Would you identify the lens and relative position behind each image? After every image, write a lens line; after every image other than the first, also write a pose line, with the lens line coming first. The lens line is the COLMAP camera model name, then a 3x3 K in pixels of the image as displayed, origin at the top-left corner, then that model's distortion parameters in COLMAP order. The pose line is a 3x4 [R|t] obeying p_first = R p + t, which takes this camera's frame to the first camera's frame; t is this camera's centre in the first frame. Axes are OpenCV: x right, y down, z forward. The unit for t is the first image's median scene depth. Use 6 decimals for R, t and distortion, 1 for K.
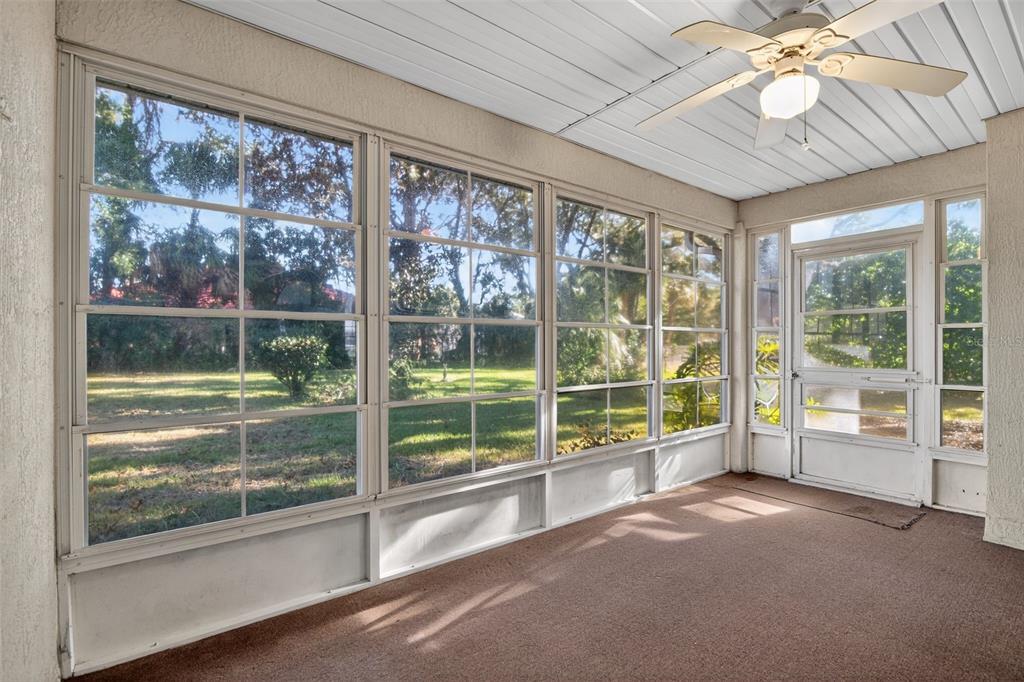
lens RADIAL K [[470.2, 0, 508.6], [0, 470.2, 341.1], [0, 0, 1]] dist [-0.017573, -0.000775]
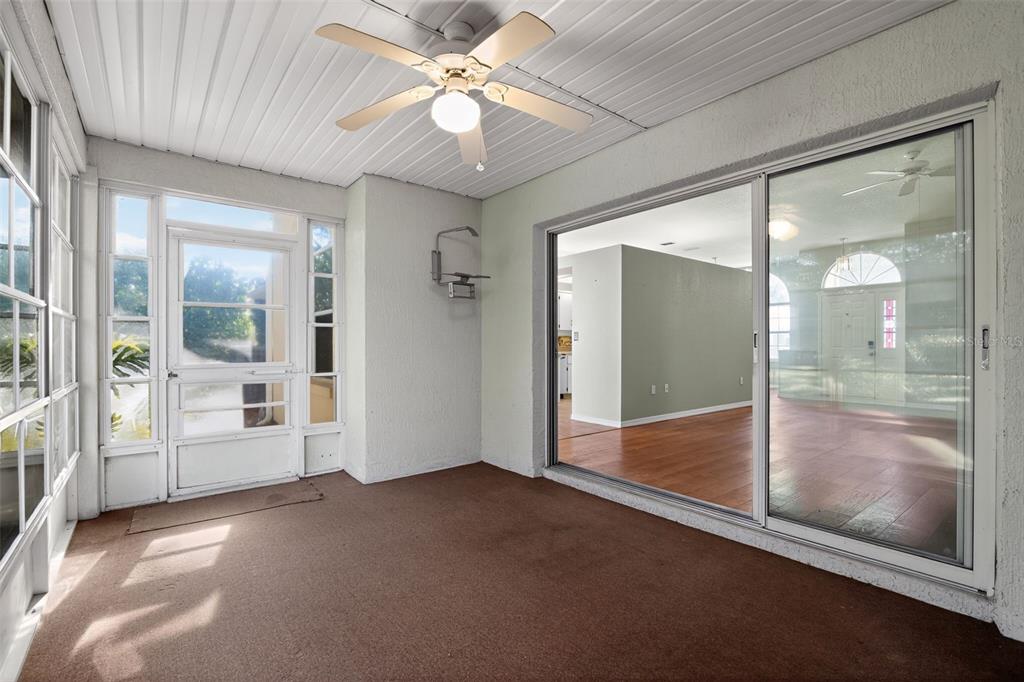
lens RADIAL K [[470.2, 0, 511.4], [0, 470.2, 347.8], [0, 0, 1]] dist [-0.017573, -0.000775]
pose [[-0.012776, -0.004453, 0.999908, -0.259894], [-0.006963, 0.999966, 0.004365, 0.017308], [-0.999894, -0.006907, -0.012807, 0.440868]]
